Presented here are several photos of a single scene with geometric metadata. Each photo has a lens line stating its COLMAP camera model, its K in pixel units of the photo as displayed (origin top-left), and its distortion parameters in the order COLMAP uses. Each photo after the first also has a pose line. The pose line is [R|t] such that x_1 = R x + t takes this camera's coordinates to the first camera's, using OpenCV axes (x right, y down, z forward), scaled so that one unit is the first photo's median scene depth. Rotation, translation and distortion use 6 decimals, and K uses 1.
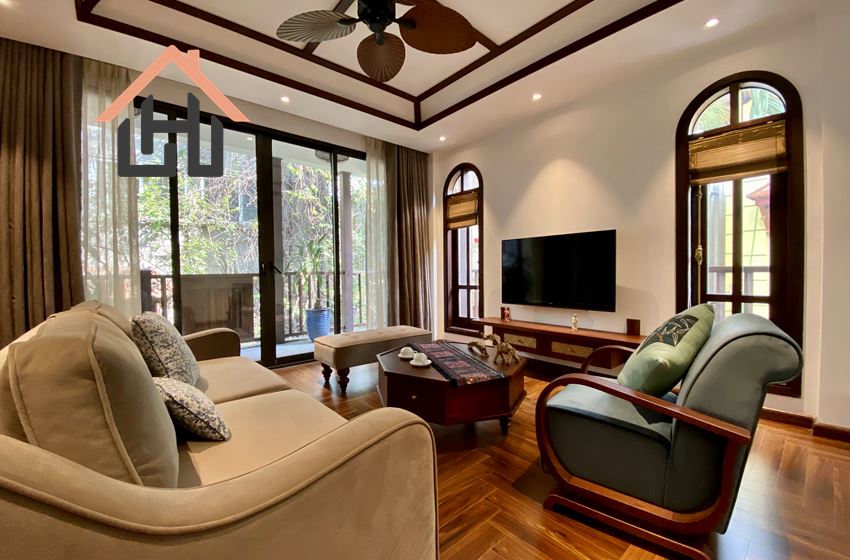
lens RADIAL K [[342.5, 0, 423.5], [0, 342.5, 281.8], [0, 0, 1]] dist [0.022520, -0.021609]
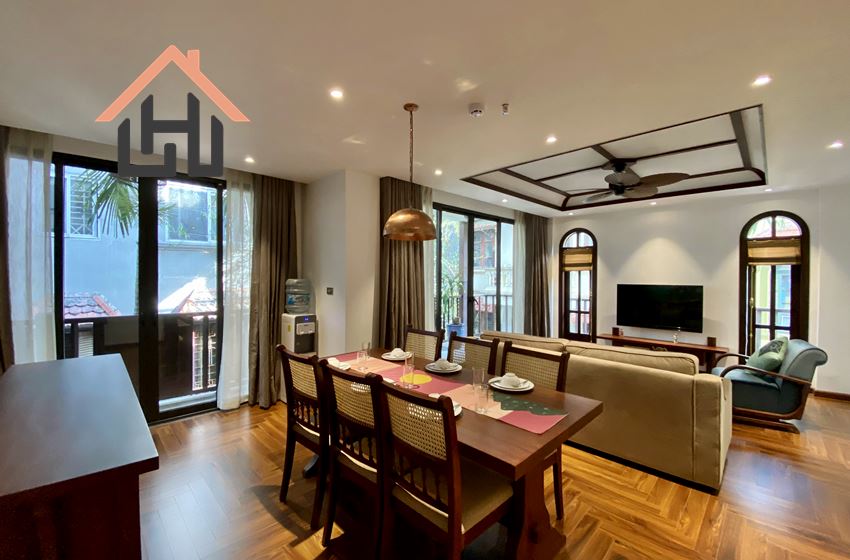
lens RADIAL K [[342.5, 0, 423.5], [0, 342.5, 281.8], [0, 0, 1]] dist [0.022520, -0.021609]
pose [[0.997399, 0.013098, 0.070881, -1.036646], [-0.012205, 0.999841, -0.013018, -0.139551], [-0.071041, 0.012119, 0.997400, -0.676140]]
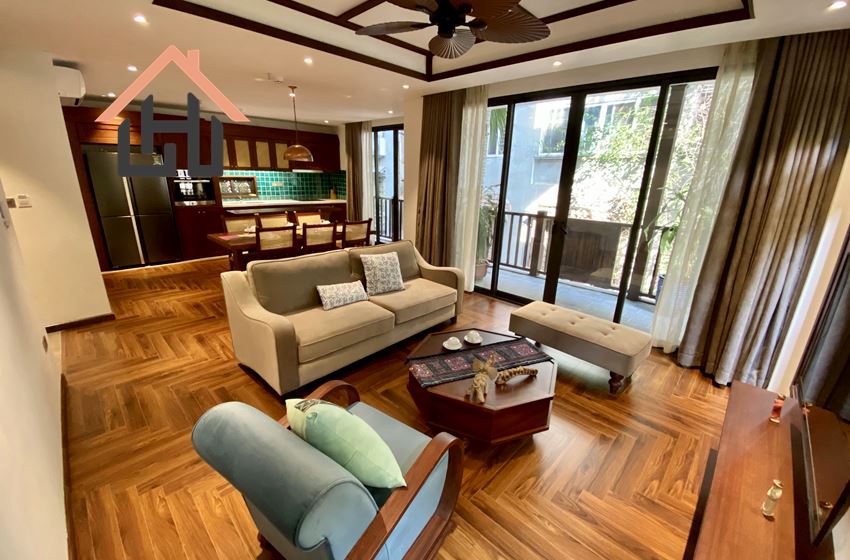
lens RADIAL K [[342.5, 0, 423.5], [0, 342.5, 281.8], [0, 0, 1]] dist [0.022520, -0.021609]
pose [[0.089832, 0.312319, -0.945720, 0.790527], [-0.057307, 0.949607, 0.308159, -0.251669], [0.994307, 0.026514, 0.103203, 0.607692]]
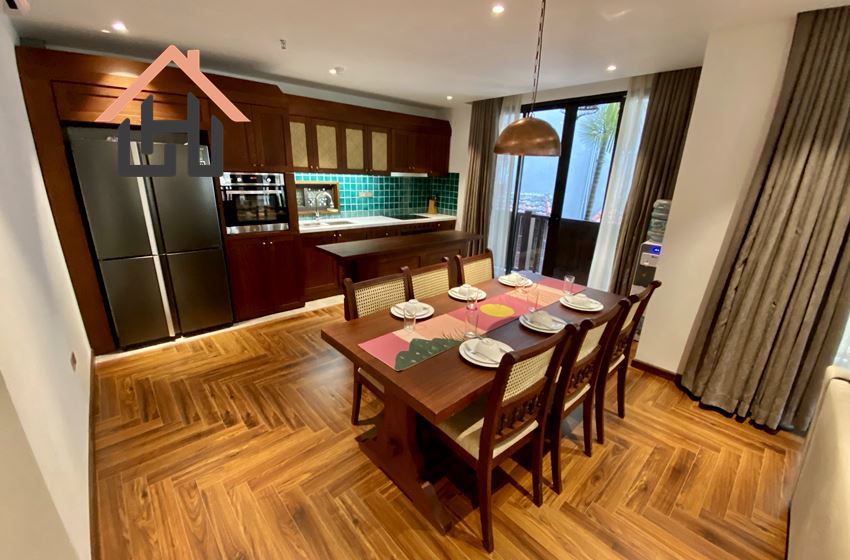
lens RADIAL K [[342.5, 0, 423.5], [0, 342.5, 281.8], [0, 0, 1]] dist [0.022520, -0.021609]
pose [[0.036508, 0.311135, -0.949664, -0.265199], [-0.057773, 0.949365, 0.308816, -0.216282], [0.997662, 0.043591, 0.052635, -0.072901]]
